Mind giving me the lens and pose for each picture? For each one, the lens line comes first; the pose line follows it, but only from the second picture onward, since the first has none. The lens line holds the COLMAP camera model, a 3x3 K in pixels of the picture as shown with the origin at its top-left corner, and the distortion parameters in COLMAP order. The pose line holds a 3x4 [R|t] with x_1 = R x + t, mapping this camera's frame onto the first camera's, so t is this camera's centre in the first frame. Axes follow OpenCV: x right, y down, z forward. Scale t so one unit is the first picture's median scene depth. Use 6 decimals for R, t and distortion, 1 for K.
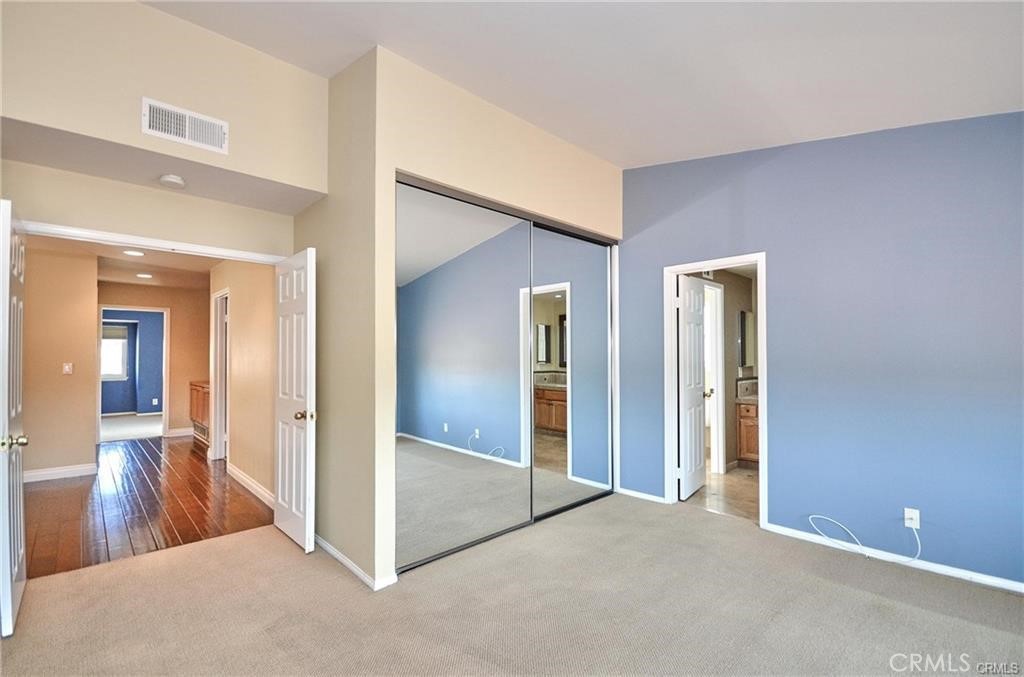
lens RADIAL K [[448.6, 0, 519.5], [0, 448.6, 340.9], [0, 0, 1]] dist [-0.004939, -0.000812]
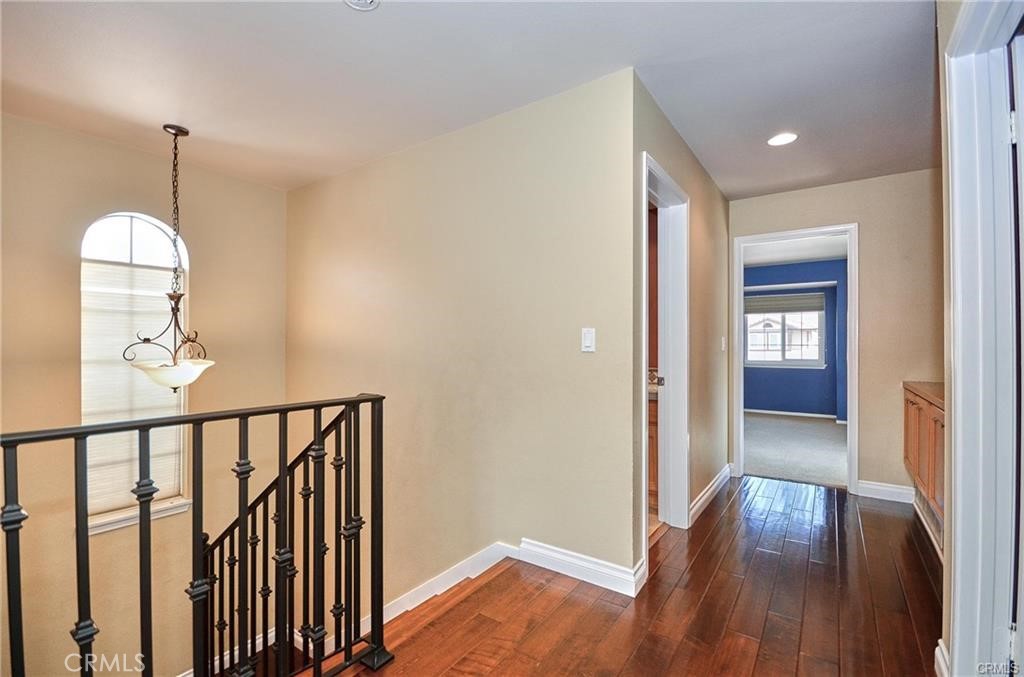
lens RADIAL K [[456.1, 0, 517.4], [0, 456.1, 341.1], [0, 0, 1]] dist [-0.000541, -0.000788]
pose [[0.186848, 0.003691, -0.982382, -0.368143], [0.023882, 0.999680, 0.008299, 0.037250], [0.982098, -0.025012, 0.186701, 0.545171]]
